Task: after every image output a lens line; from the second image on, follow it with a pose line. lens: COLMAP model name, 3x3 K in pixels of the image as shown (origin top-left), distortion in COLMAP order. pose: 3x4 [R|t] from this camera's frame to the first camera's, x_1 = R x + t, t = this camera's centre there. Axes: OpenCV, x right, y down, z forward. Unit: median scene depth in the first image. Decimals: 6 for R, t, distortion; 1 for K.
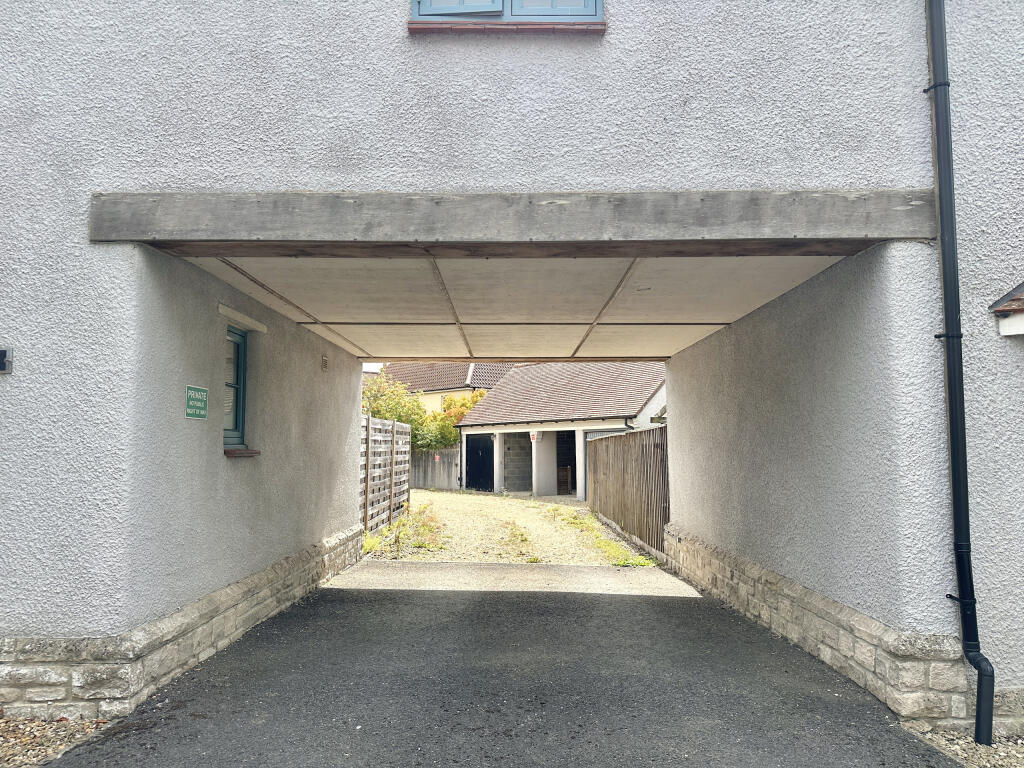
lens RADIAL K [[705.0, 0, 514.2], [0, 705.0, 388.2], [0, 0, 1]] dist [0.005350, -0.004820]
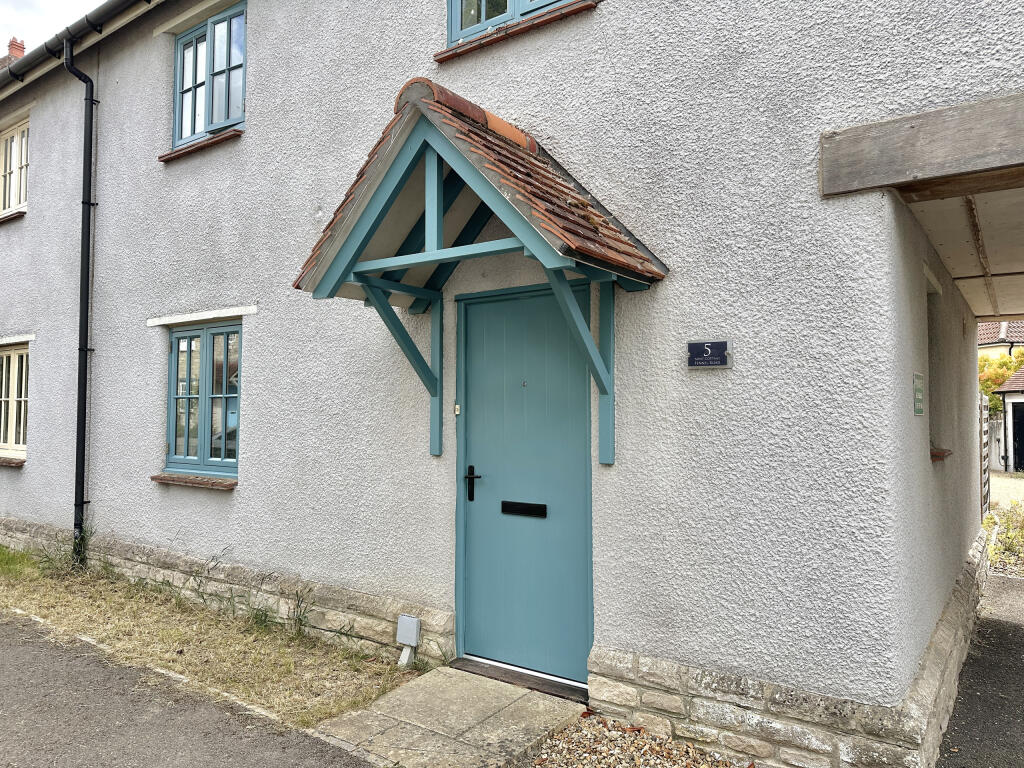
lens RADIAL K [[705.0, 0, 509.4], [0, 705.0, 382.4], [0, 0, 1]] dist [0.005350, -0.004820]
pose [[0.816228, -0.016168, -0.577504, -0.438492], [0.042380, 0.998591, 0.031941, -0.041960], [0.576174, -0.050546, 0.815763, 0.148714]]
